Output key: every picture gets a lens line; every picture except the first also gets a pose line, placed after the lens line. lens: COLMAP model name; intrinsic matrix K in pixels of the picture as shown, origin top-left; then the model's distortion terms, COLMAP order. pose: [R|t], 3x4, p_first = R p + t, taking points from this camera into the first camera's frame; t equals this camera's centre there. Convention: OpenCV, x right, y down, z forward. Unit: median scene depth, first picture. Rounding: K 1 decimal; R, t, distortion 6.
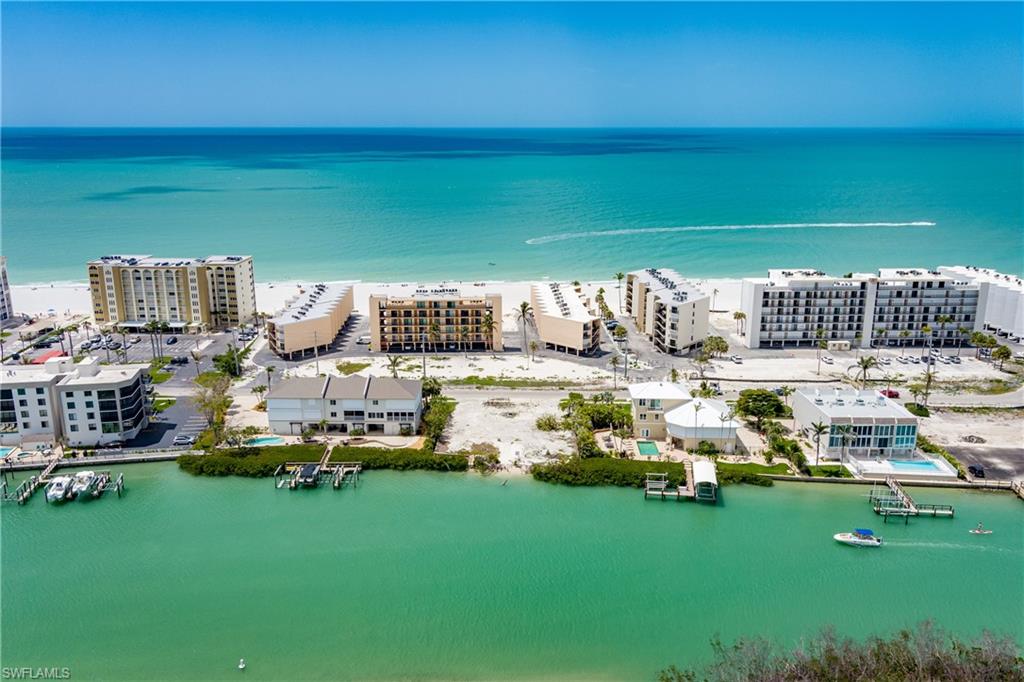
lens RADIAL K [[837.8, 0, 516.3], [0, 837.8, 343.1], [0, 0, 1]] dist [0.012387, -0.005106]
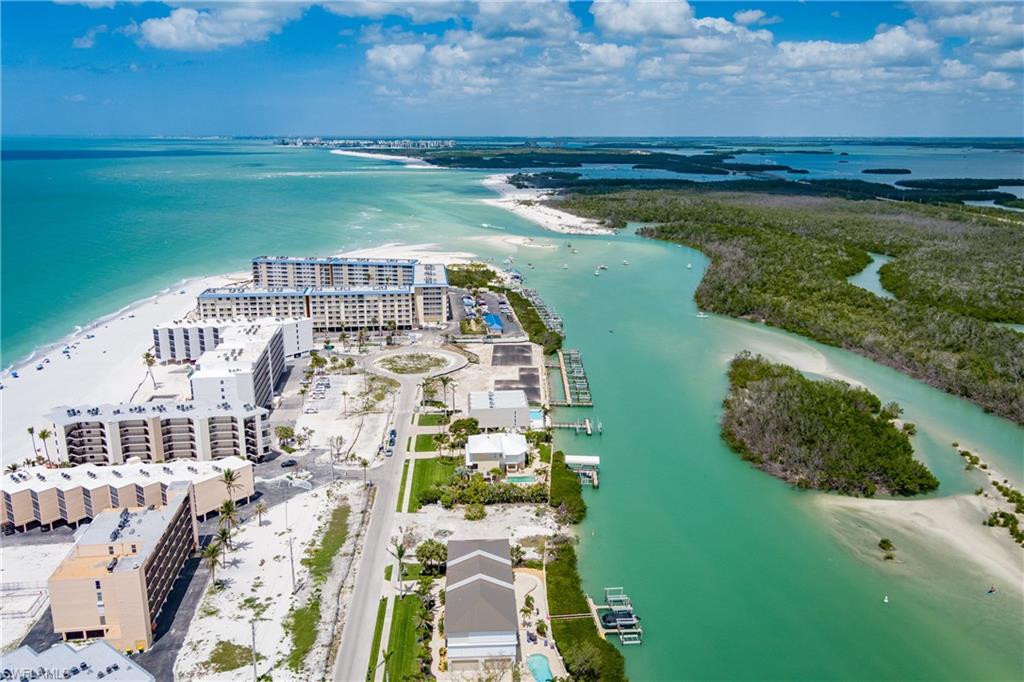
lens RADIAL K [[806.2, 0, 503.6], [0, 806.2, 342.1], [0, 0, 1]] dist [0.021685, -0.010288]
pose [[-0.078650, -0.250707, 0.964863, -0.743817], [0.250857, 0.931740, 0.262548, -0.306464], [-0.964824, 0.262692, -0.010390, 0.713516]]
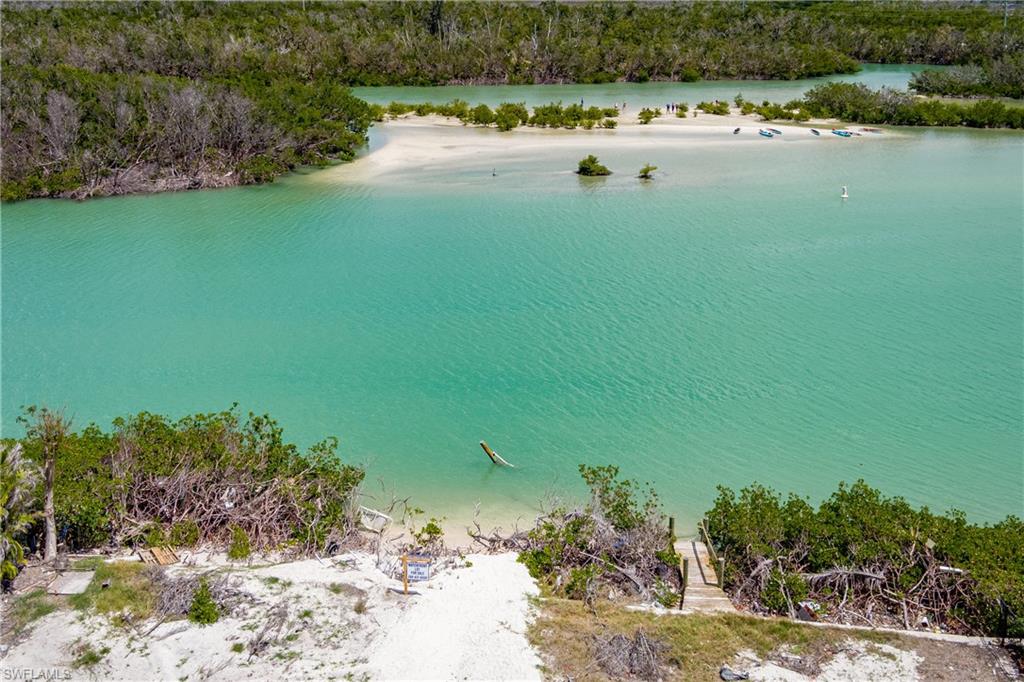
lens RADIAL K [[844.4, 0, 519.2], [0, 844.4, 342.6], [0, 0, 1]] dist [0.007883, -0.002827]
pose [[-0.999794, 0.002514, -0.020138, -0.010575], [-0.008830, 0.839563, 0.543191, 0.006818], [0.018273, 0.543257, -0.839367, 0.791309]]
